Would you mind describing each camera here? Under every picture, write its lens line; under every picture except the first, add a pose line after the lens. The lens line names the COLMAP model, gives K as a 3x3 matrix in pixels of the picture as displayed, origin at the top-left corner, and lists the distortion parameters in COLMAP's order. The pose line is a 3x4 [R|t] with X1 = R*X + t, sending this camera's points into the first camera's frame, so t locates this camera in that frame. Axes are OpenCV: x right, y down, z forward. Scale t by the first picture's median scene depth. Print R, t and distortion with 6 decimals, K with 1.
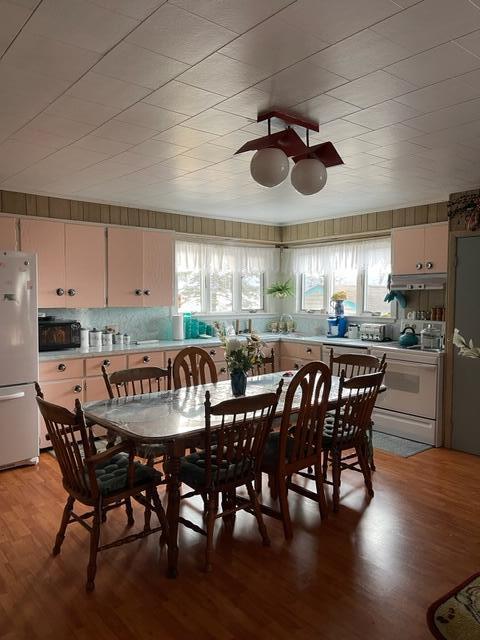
lens RADIAL K [[481.8, 0, 235.4], [0, 481.8, 318.4], [0, 0, 1]] dist [0.056060, -0.059924]
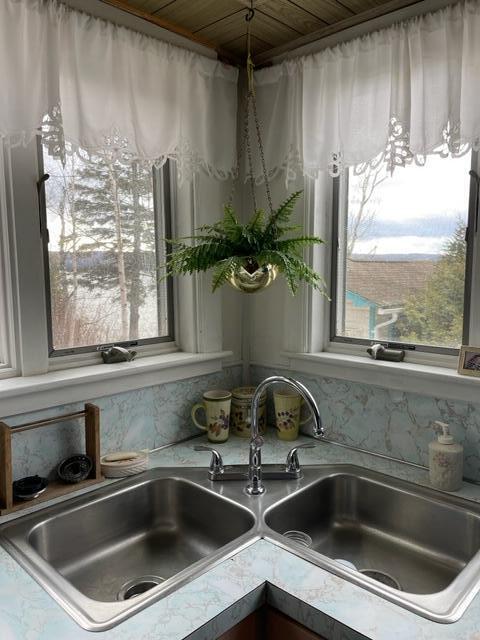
lens RADIAL K [[481.8, 0, 239.9], [0, 481.8, 319.7], [0, 0, 1]] dist [0.056060, -0.059924]
pose [[0.992638, -0.023670, 0.118784, 0.064373], [0.016315, 0.997911, 0.062517, -0.041641], [-0.120015, -0.060119, 0.990950, 0.777372]]
